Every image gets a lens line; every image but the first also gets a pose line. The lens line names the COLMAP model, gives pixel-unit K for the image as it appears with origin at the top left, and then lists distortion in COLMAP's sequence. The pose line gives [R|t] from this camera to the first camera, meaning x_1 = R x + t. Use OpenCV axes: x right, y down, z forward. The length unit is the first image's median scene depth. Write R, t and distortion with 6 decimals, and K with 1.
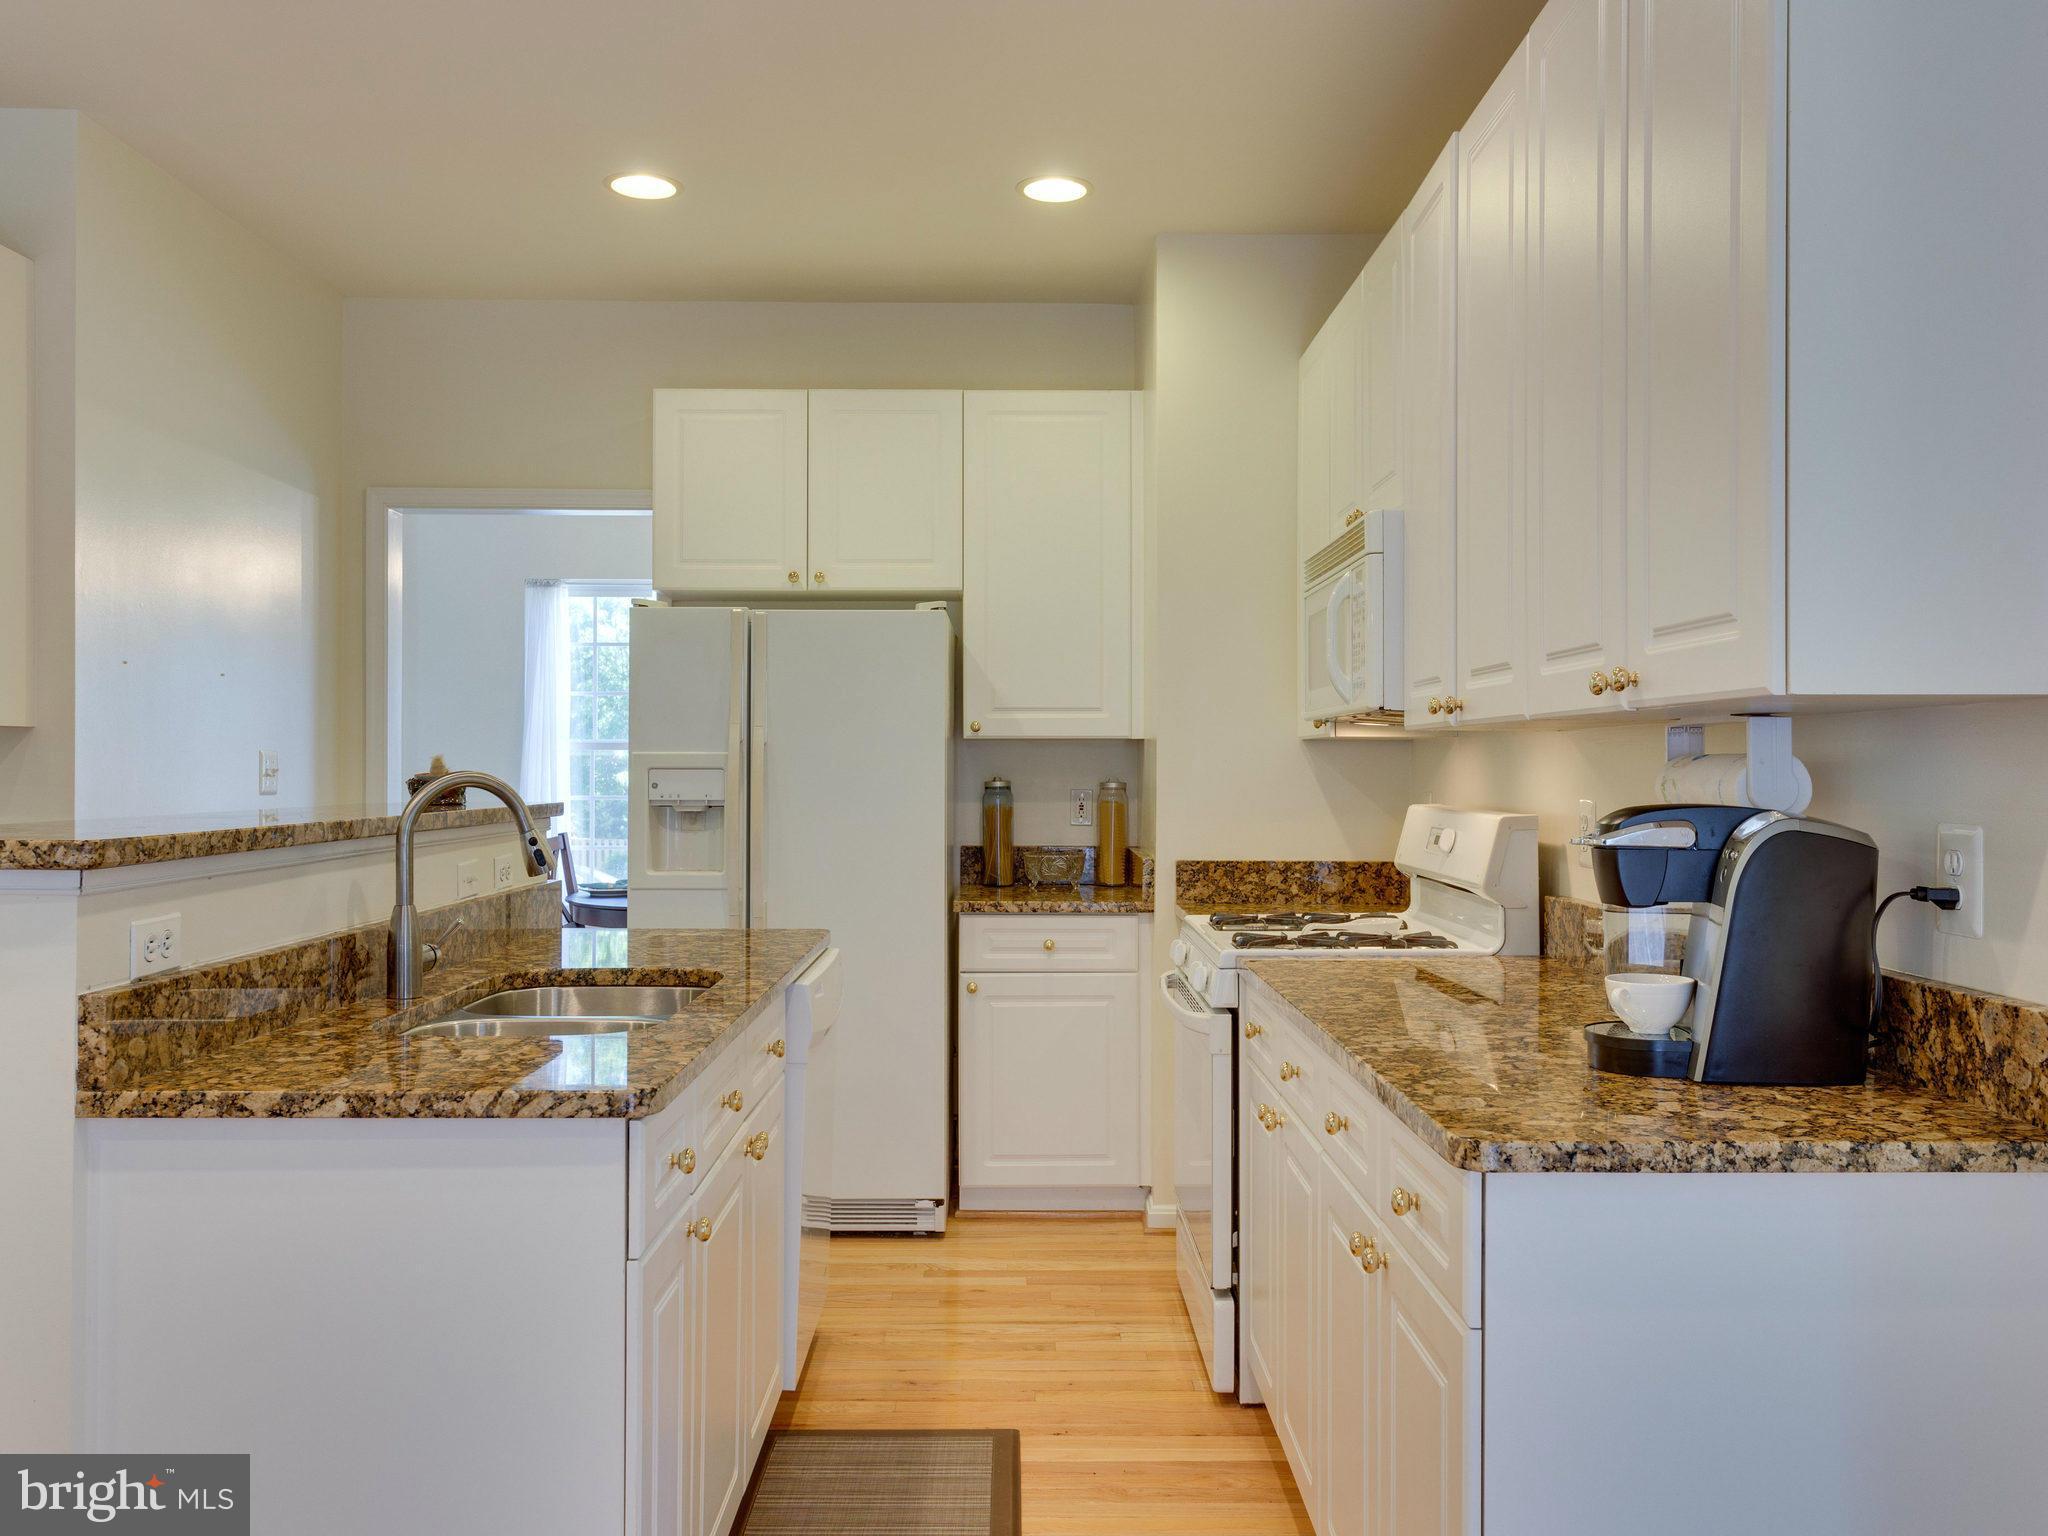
lens RADIAL K [[1662.1, 0, 1024.0], [0, 1662.1, 768.0], [0, 0, 1]] dist [0.007479, 0.002174]
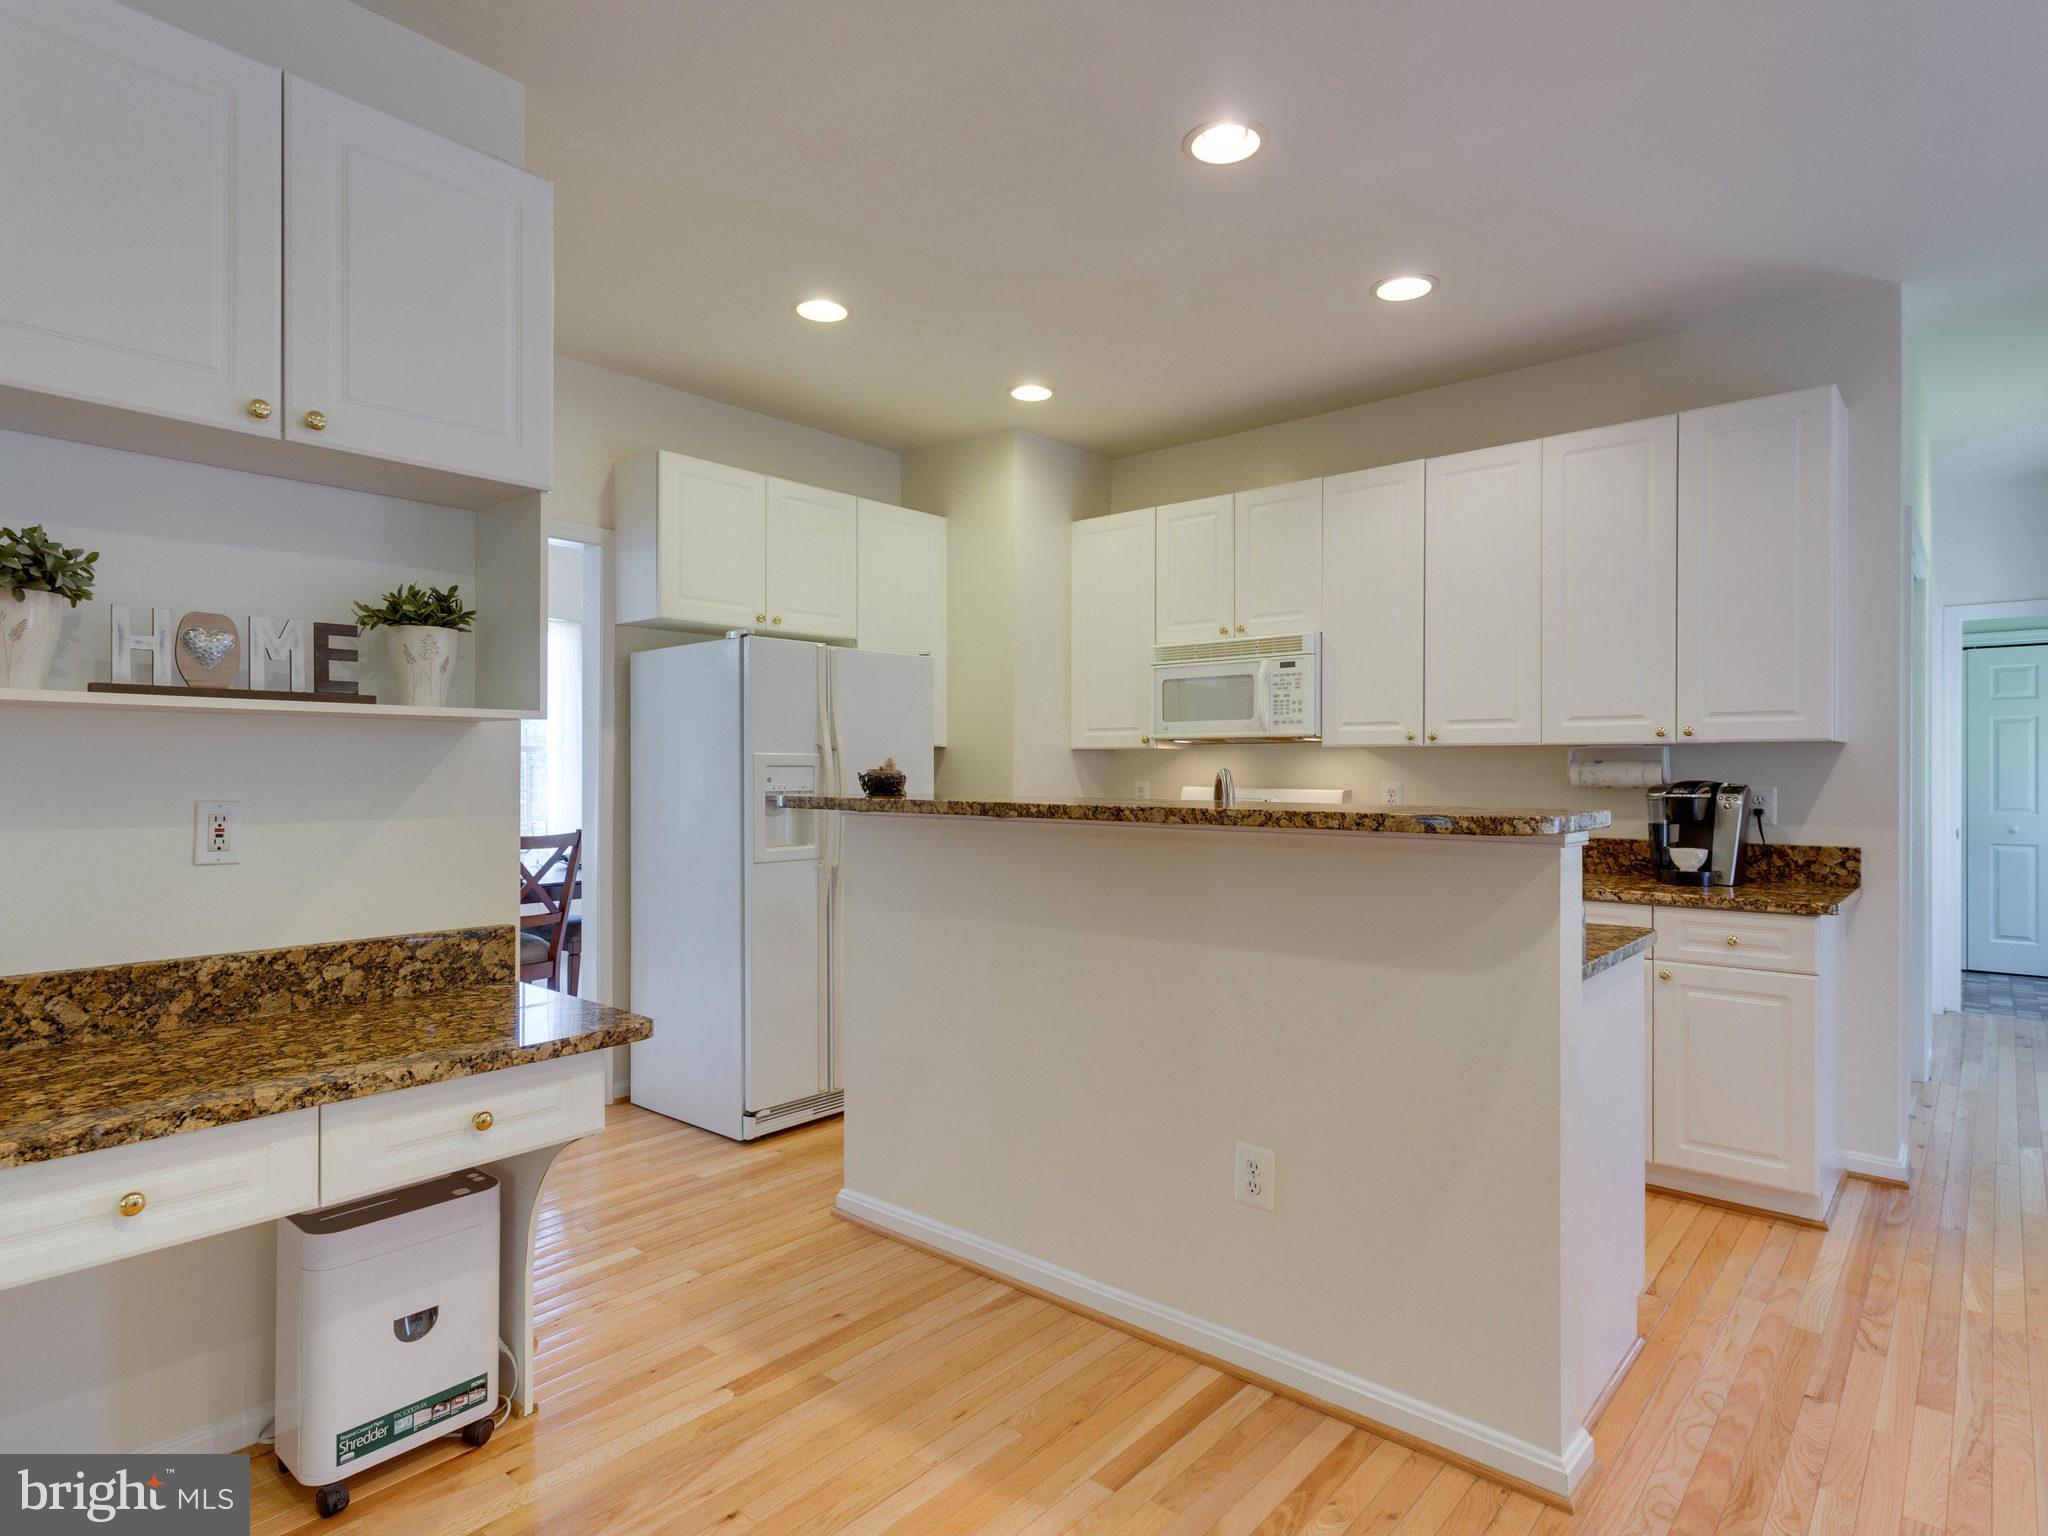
lens RADIAL K [[1128.5, 0, 1026.9], [0, 1128.5, 777.7], [0, 0, 1]] dist [0.013544, -0.001366]
pose [[0.654985, -0.008045, 0.755599, -0.739898], [-0.000646, 0.999937, 0.011207, -0.000862], [-0.755642, -0.007828, 0.654938, 0.293194]]
